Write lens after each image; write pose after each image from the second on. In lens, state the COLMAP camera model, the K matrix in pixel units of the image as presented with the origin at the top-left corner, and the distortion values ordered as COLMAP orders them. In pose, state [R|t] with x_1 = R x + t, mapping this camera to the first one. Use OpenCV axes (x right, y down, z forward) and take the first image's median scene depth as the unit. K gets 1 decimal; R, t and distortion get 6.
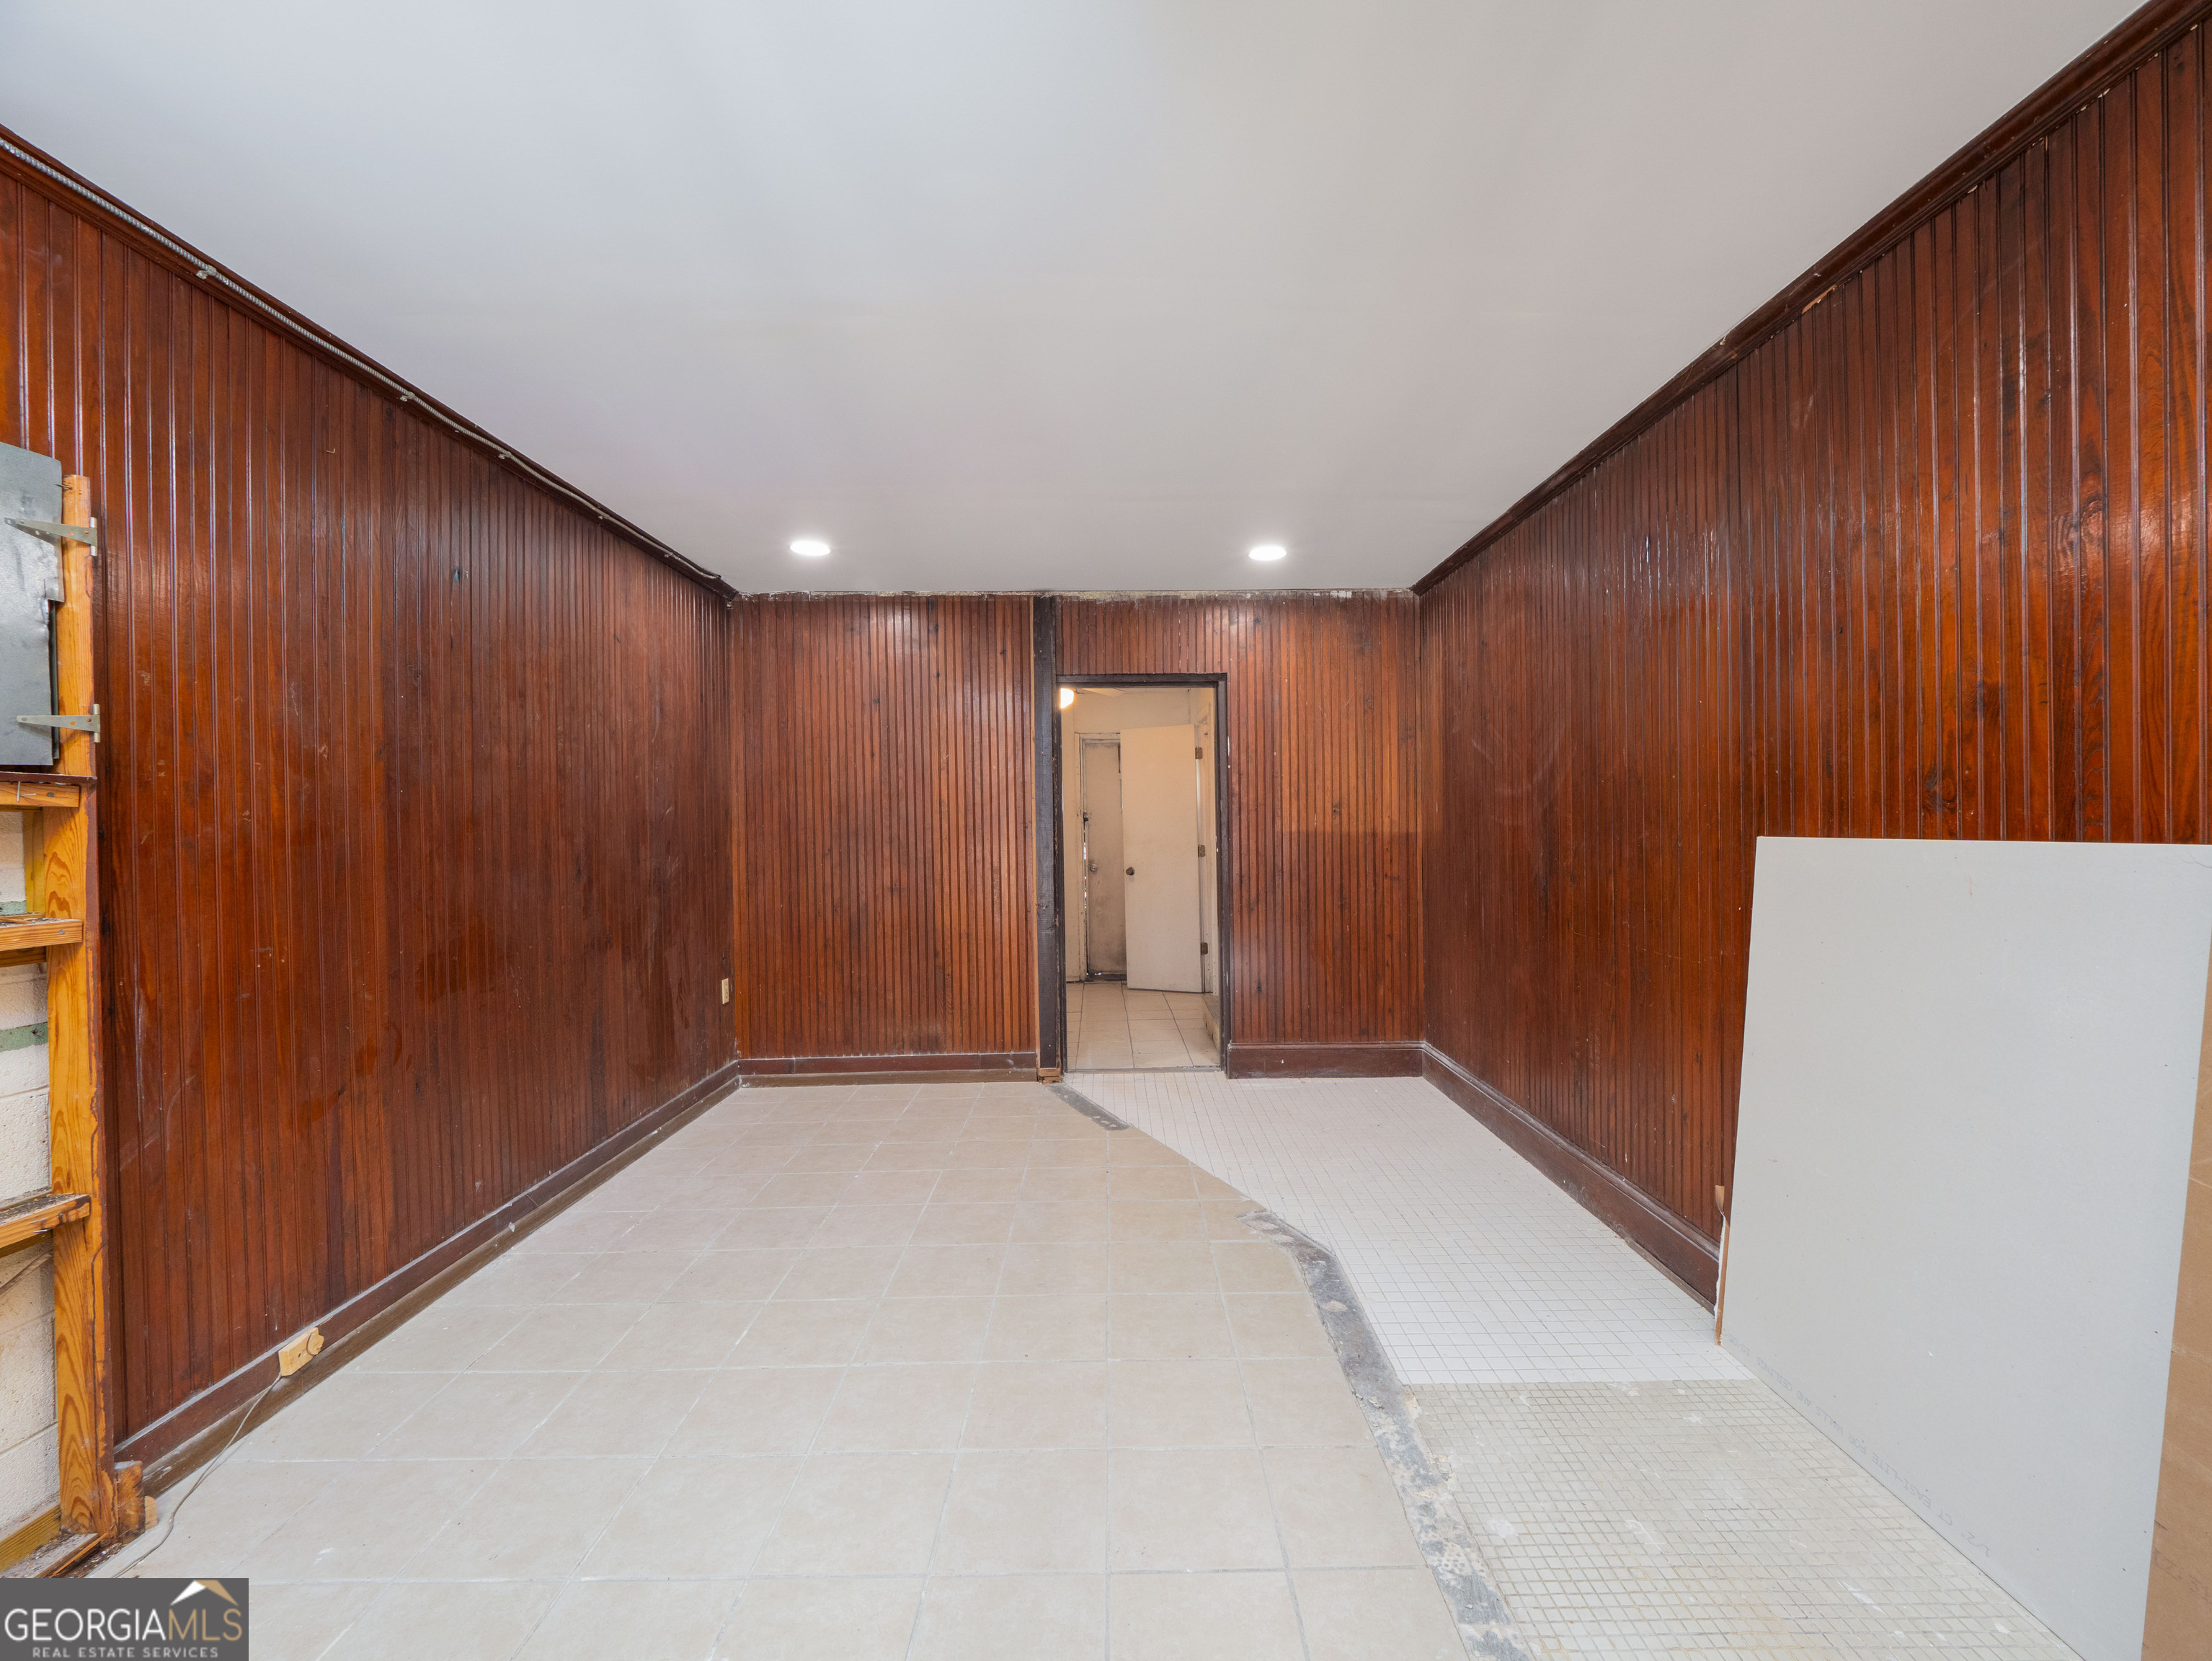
lens RADIAL K [[910.0, 0, 1113.8], [0, 910.0, 832.7], [0, 0, 1]] dist [-0.001455, -0.004467]
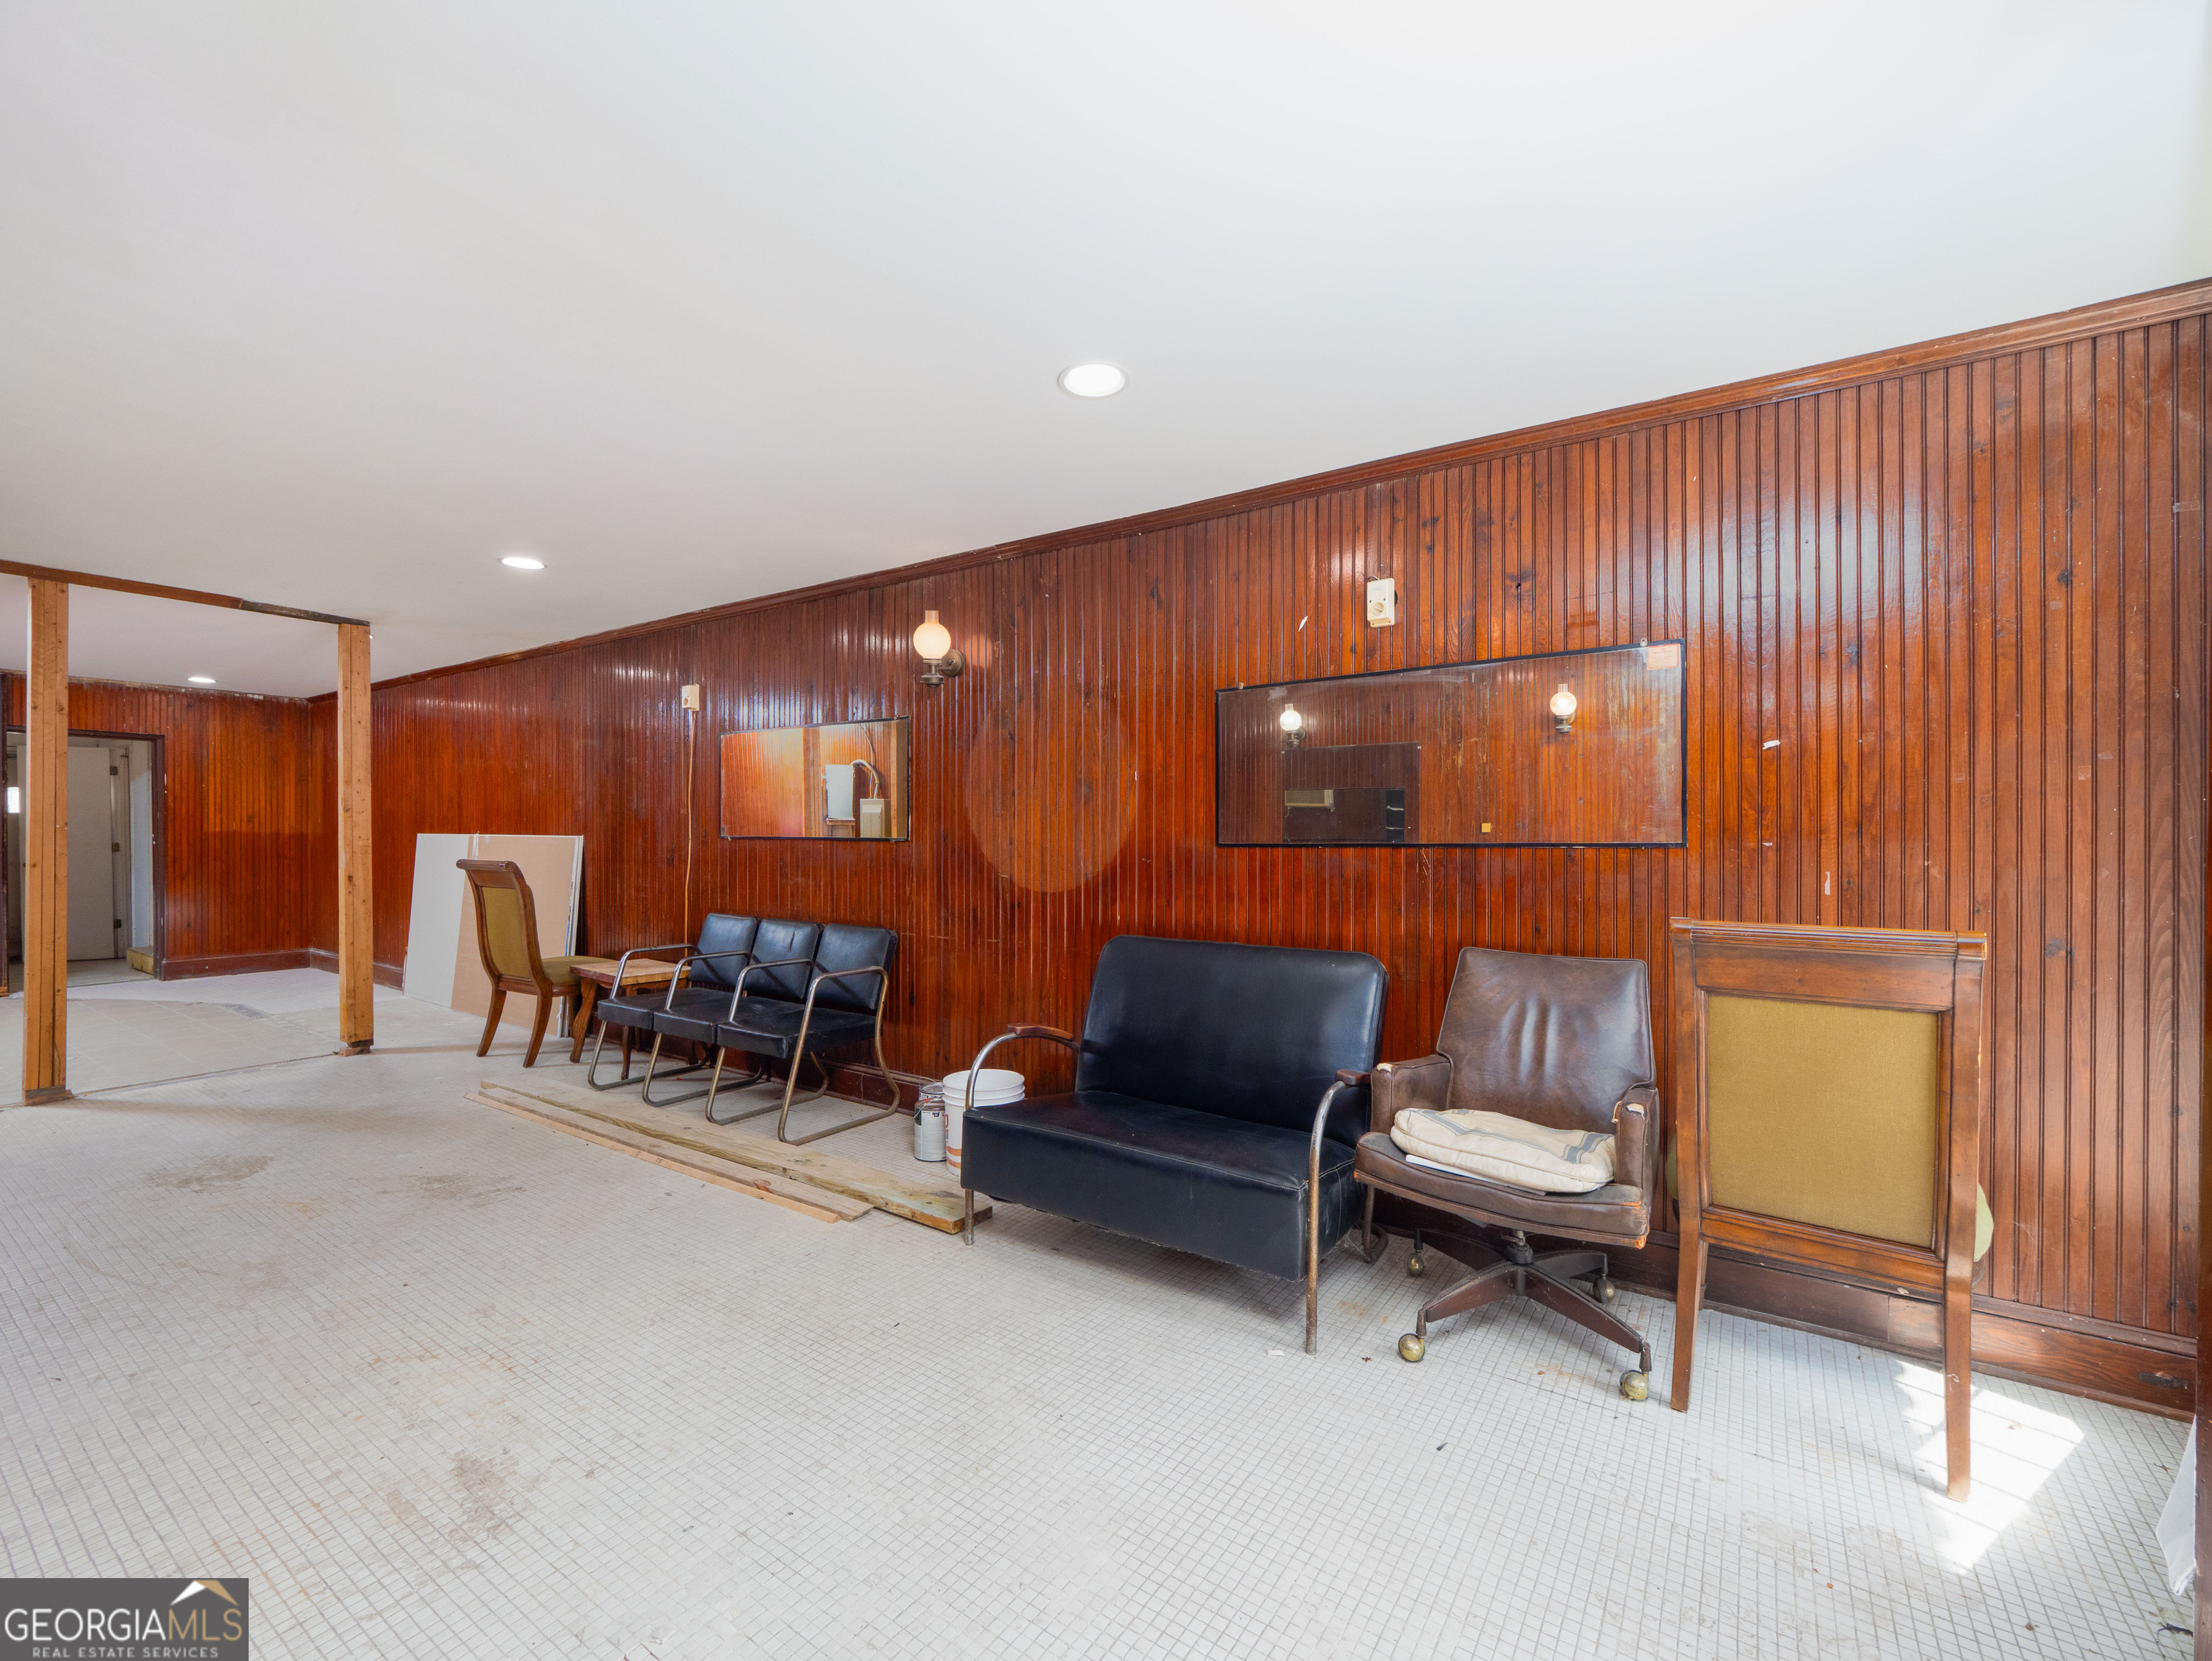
lens RADIAL K [[928.5, 0, 1111.7], [0, 928.5, 834.5], [0, 0, 1]] dist [-0.011355, 0.000036]
pose [[0.556153, 0.010681, 0.831011, -0.330344], [-0.003743, 0.999939, -0.010348, 0.017145], [-0.831071, 0.002645, 0.556160, -1.486461]]
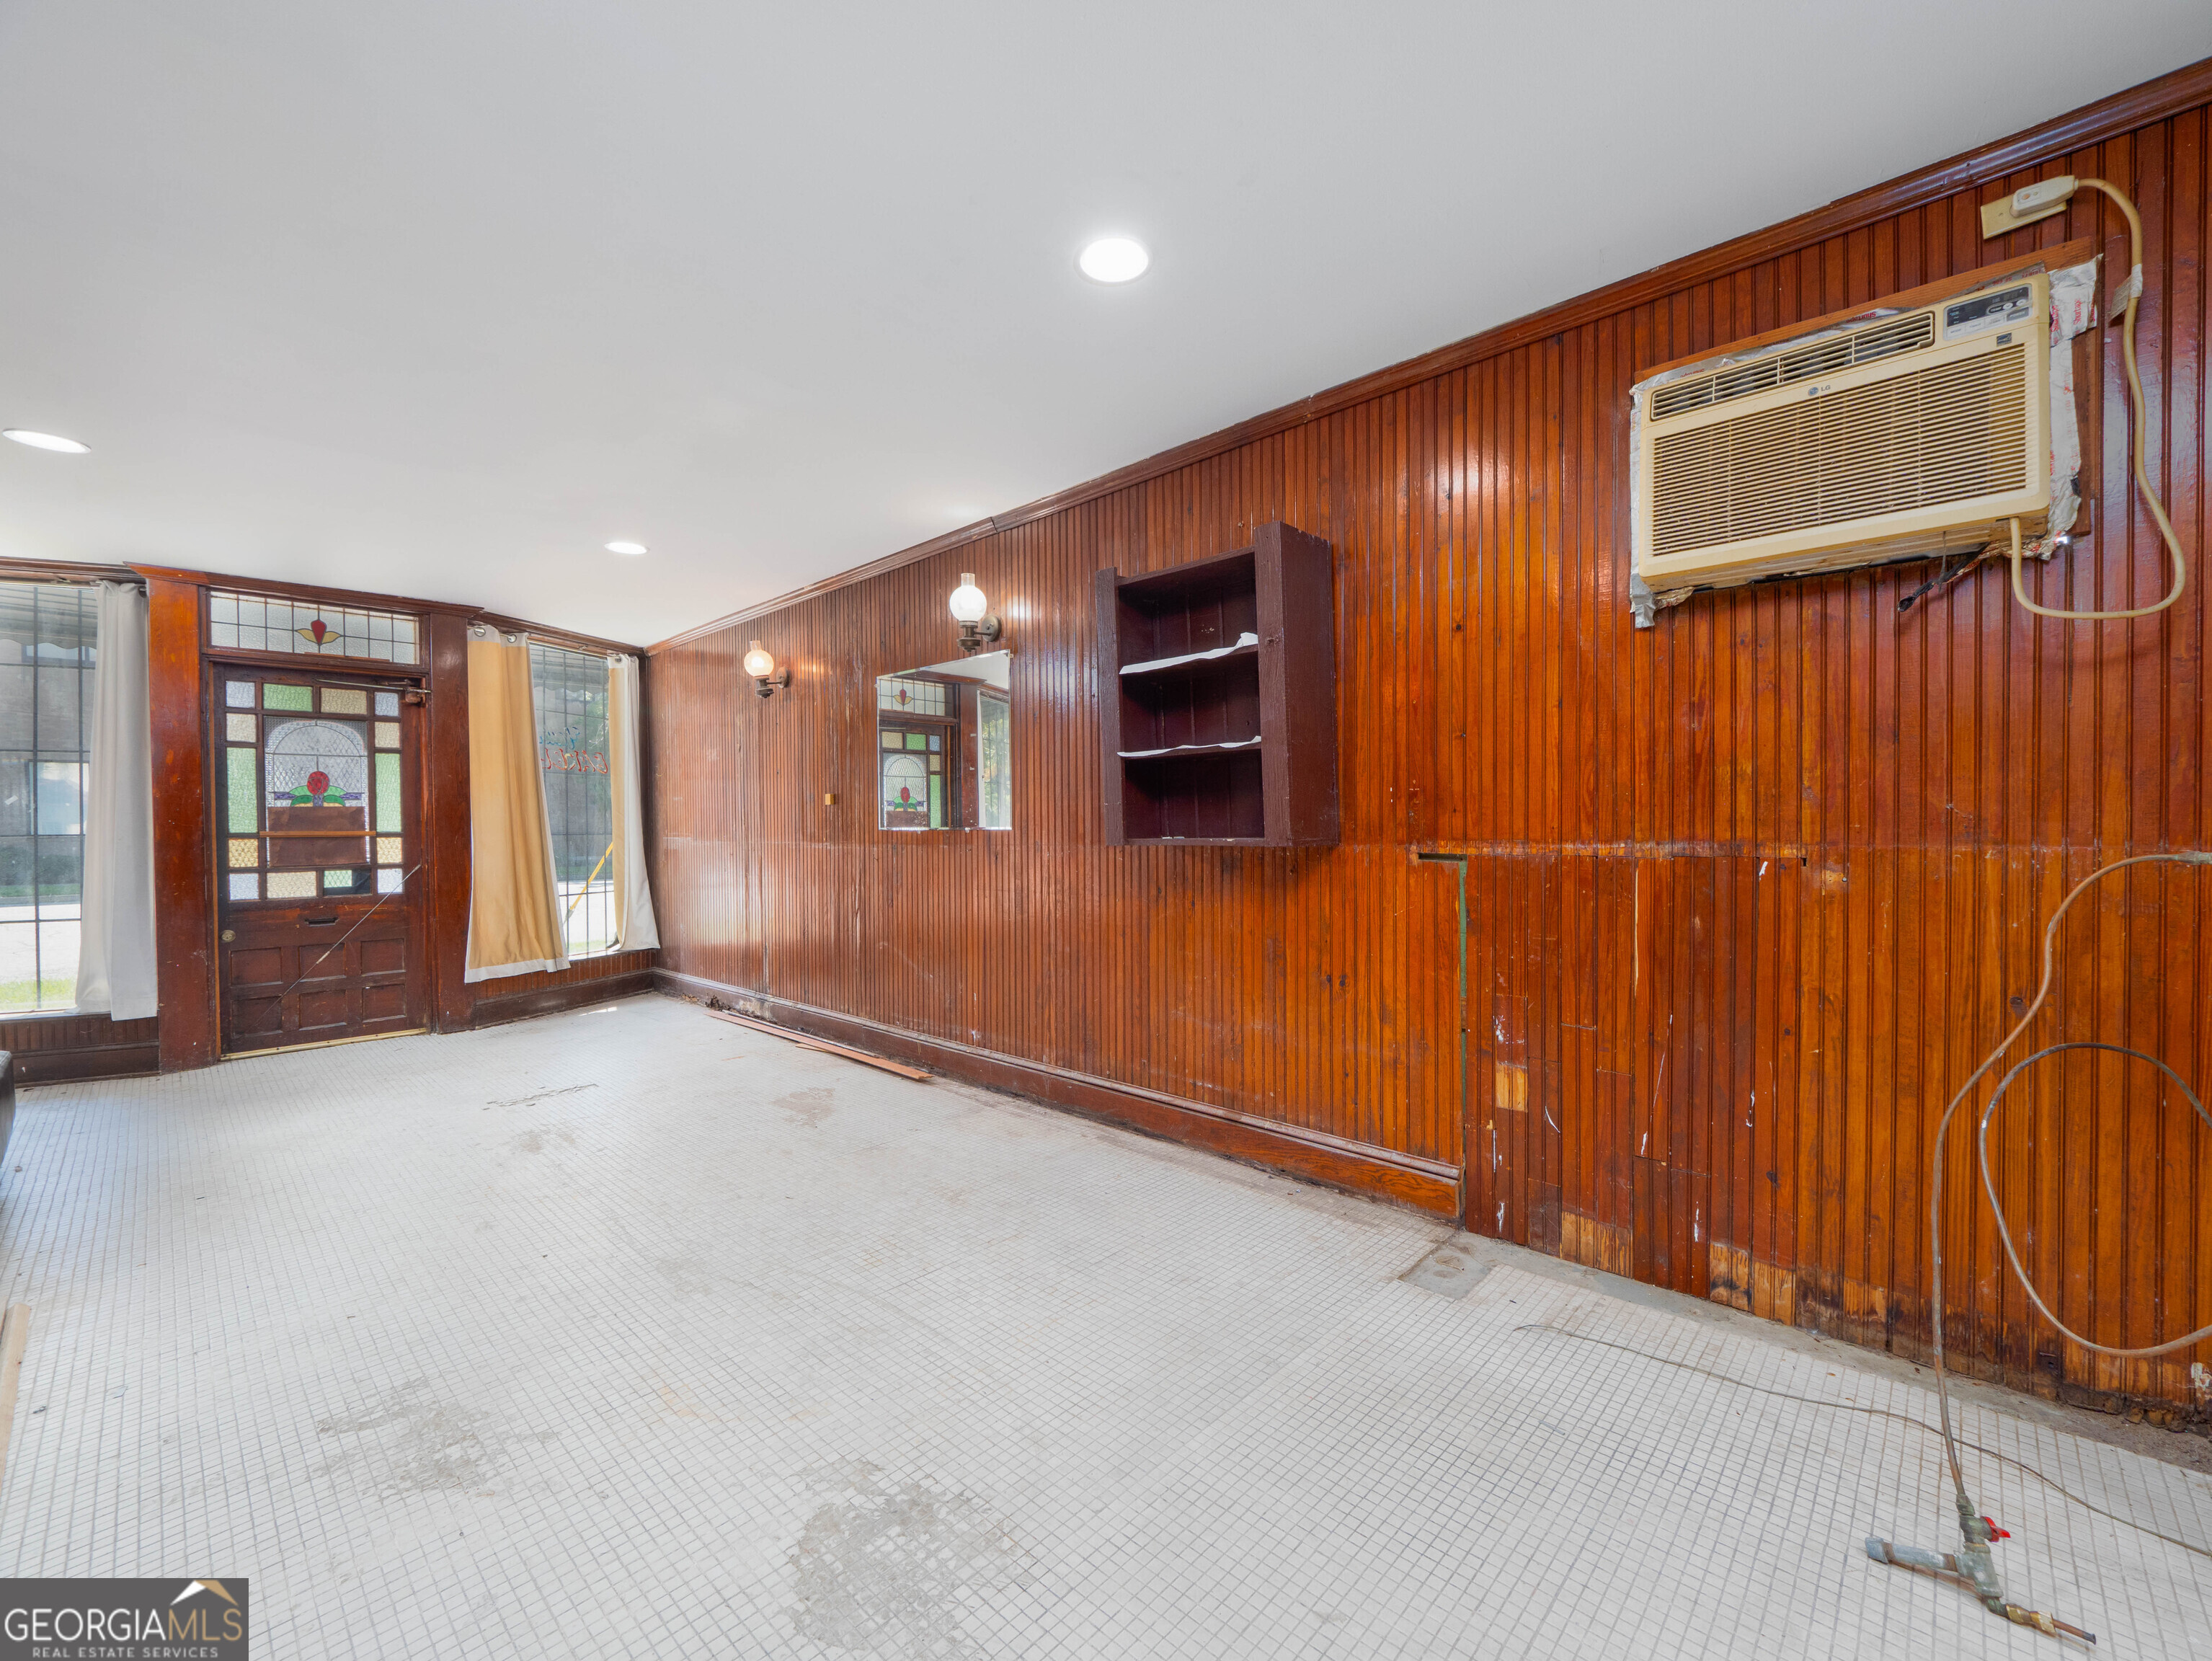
lens RADIAL K [[910.4, 0, 1111.9], [0, 910.4, 833.9], [0, 0, 1]] dist [0.010762, -0.015067]
pose [[-0.684832, 0.027642, -0.728177, 0.091691], [0.016357, 0.999612, 0.022563, 0.031896], [0.728518, 0.003541, -0.685018, -0.080047]]
